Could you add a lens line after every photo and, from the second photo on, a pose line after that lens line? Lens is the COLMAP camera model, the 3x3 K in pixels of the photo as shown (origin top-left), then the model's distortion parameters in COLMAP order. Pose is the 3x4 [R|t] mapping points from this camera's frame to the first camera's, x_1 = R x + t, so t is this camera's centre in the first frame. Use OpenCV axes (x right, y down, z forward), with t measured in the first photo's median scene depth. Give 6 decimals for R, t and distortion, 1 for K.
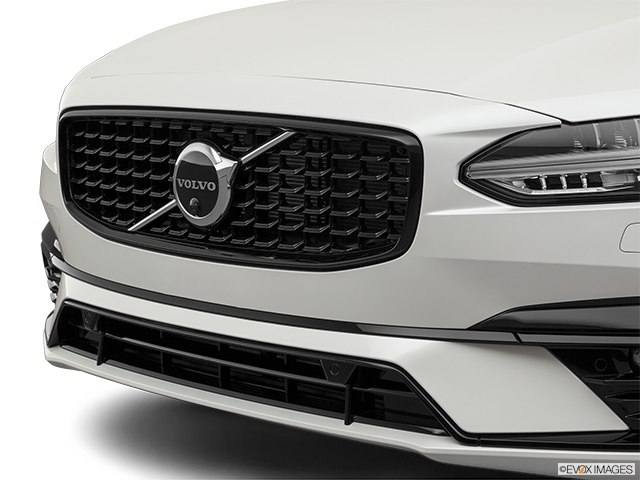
lens RADIAL K [[1671.3, 0, 321.5], [0, 1671.3, 239.5], [0, 0, 1]] dist [-0.024899, 0.000000]
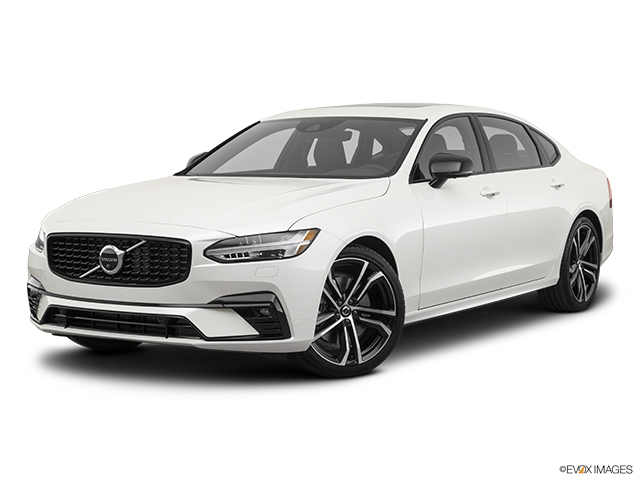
lens RADIAL K [[1225.7, 0, 321.1], [0, 1225.7, 238.3], [0, 0, 1]] dist [0.068591, 0.000000]
pose [[0.974369, -0.018224, 0.224214, -0.207546], [0.031353, 0.997987, -0.055132, 0.062781], [-0.222758, 0.060749, 0.972979, -1.224511]]
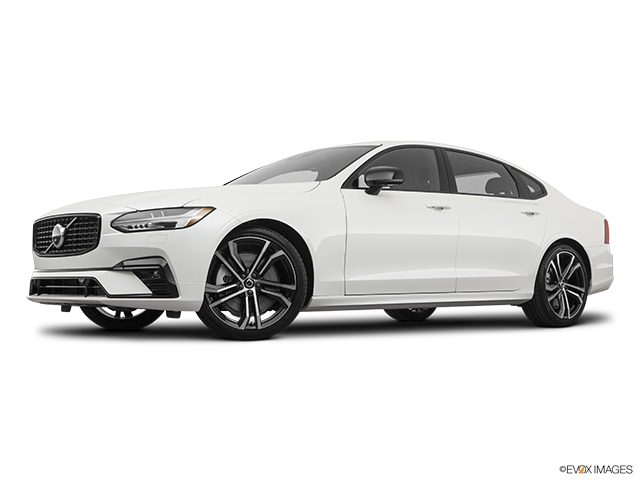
lens RADIAL K [[833.8, 0, 316.5], [0, 833.8, 241.1], [0, 0, 1]] dist [0.056017, 0.000000]
pose [[0.997905, -0.000038, -0.064697, 0.636793], [-0.011472, 0.984049, -0.177526, 0.310189], [0.063672, 0.177896, 0.981987, -0.763284]]
